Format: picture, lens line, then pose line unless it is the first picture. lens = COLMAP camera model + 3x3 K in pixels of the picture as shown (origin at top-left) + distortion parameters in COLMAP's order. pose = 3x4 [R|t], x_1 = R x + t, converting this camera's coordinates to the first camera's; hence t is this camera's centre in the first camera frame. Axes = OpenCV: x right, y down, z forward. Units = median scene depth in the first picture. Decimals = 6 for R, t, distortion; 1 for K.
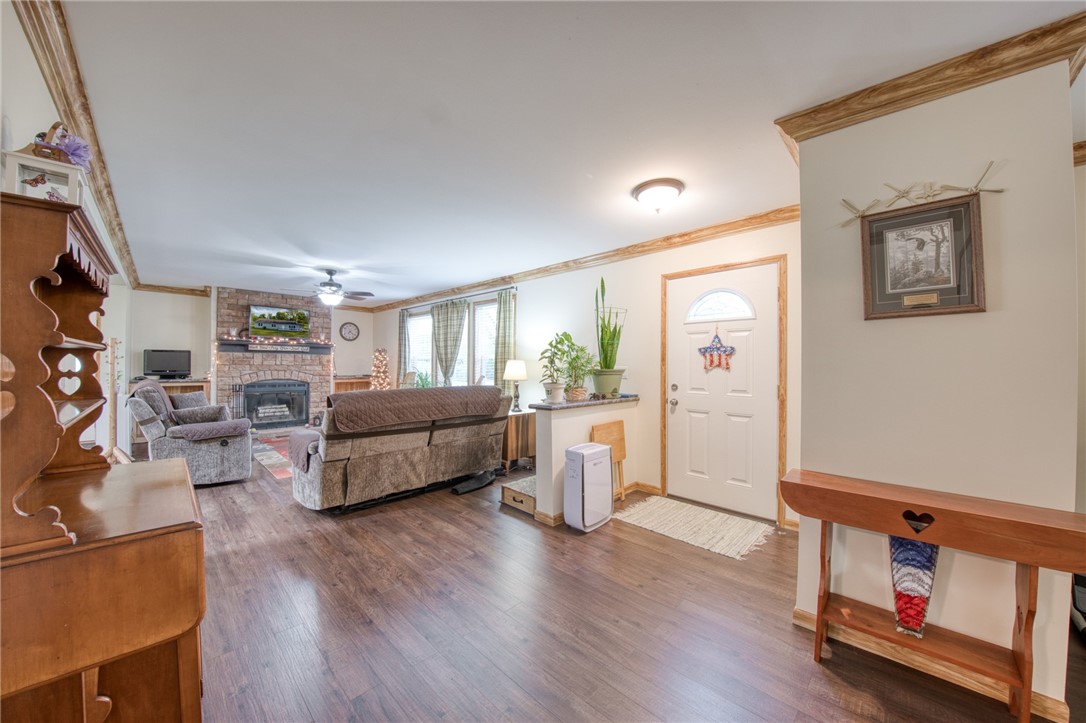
lens RADIAL K [[387.6, 0, 516.9], [0, 387.6, 361.8], [0, 0, 1]] dist [-0.001319, -0.000073]
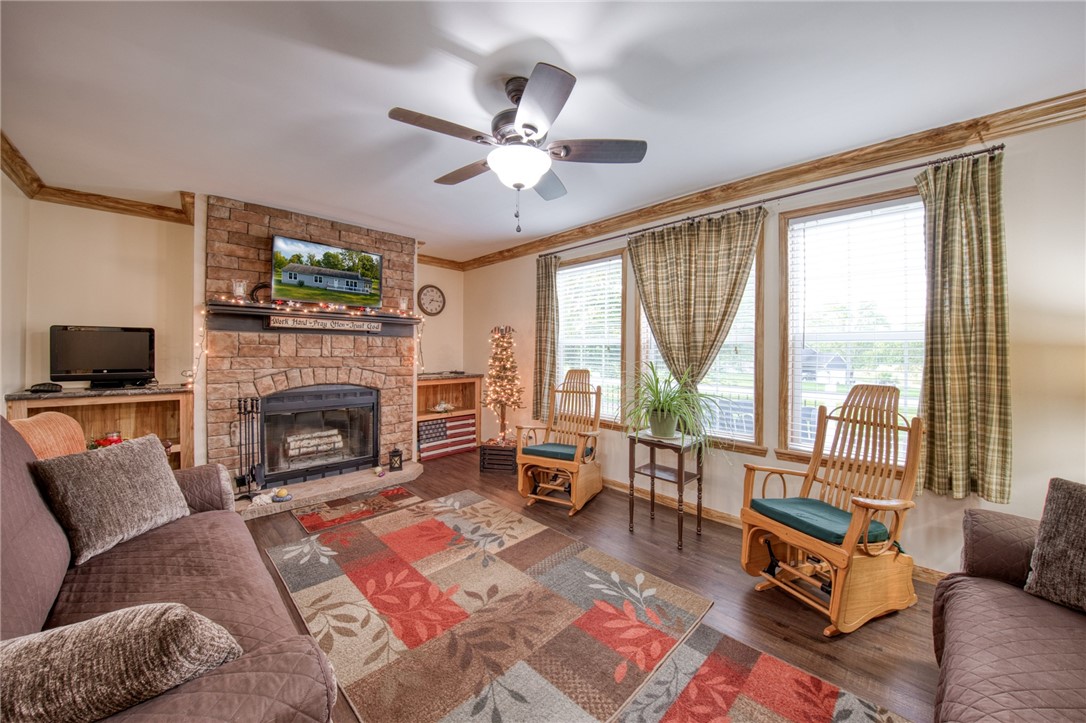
lens RADIAL K [[388.7, 0, 539.2], [0, 388.7, 351.2], [0, 0, 1]] dist [-0.031791, -0.000101]
pose [[0.999378, -0.001997, 0.035199, -0.360951], [0.001700, 0.999963, 0.008445, -0.002930], [-0.035215, -0.008380, 0.999345, 0.491780]]
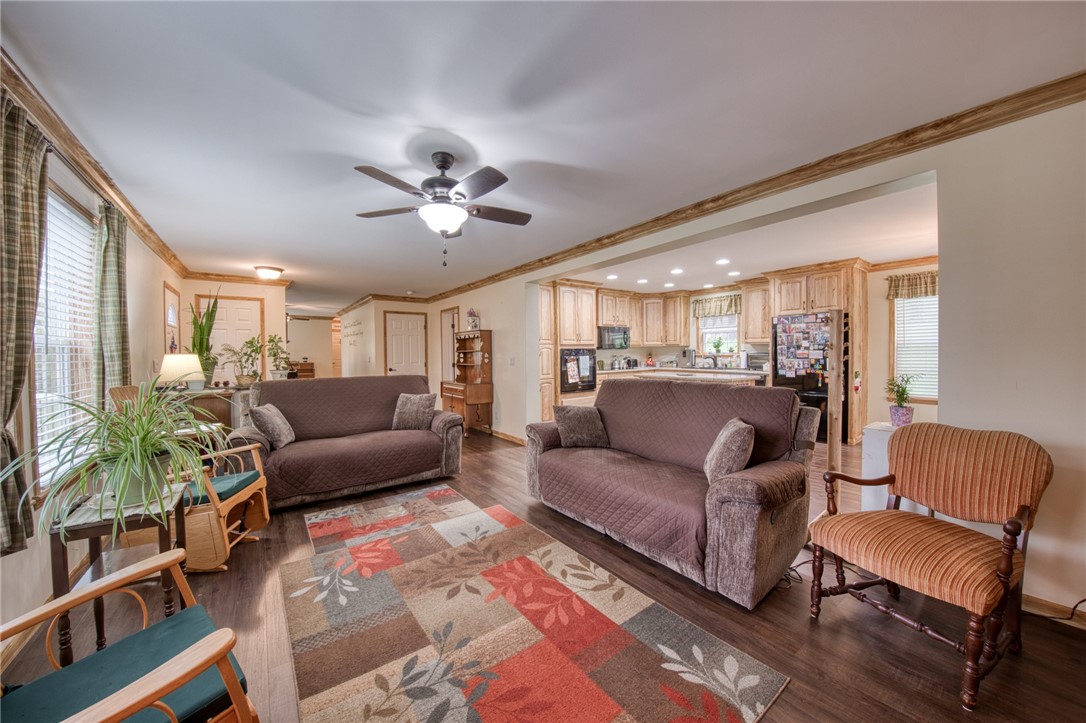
lens RADIAL K [[378.5, 0, 528.1], [0, 378.5, 360.0], [0, 0, 1]] dist [-0.044991, -0.000078]
pose [[-0.990548, 0.000110, 0.137163, -0.487386], [0.001697, 0.999933, 0.011455, 0.001501], [-0.137153, 0.011579, -0.990482, 1.080906]]
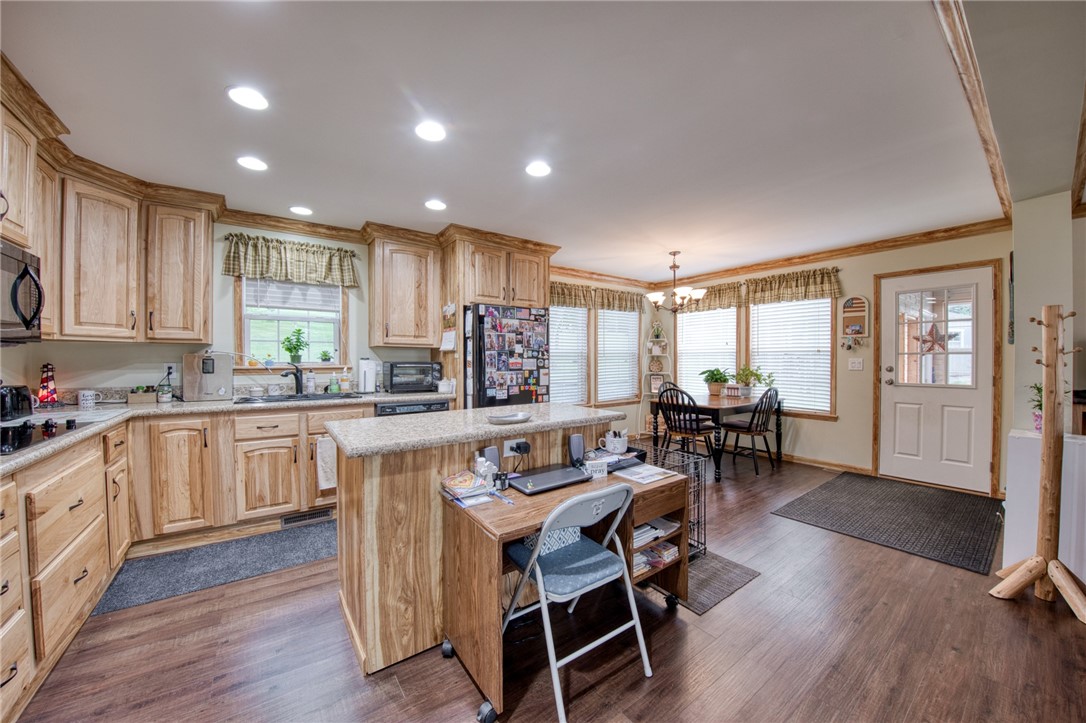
lens RADIAL K [[378.7, 0, 545.2], [0, 378.7, 354.6], [0, 0, 1]] dist [0.000453, -0.000082]
pose [[-0.098075, -0.016965, -0.995034, -0.411642], [0.009881, 0.999789, -0.018020, -0.004146], [0.995130, -0.011599, -0.097886, 0.320791]]
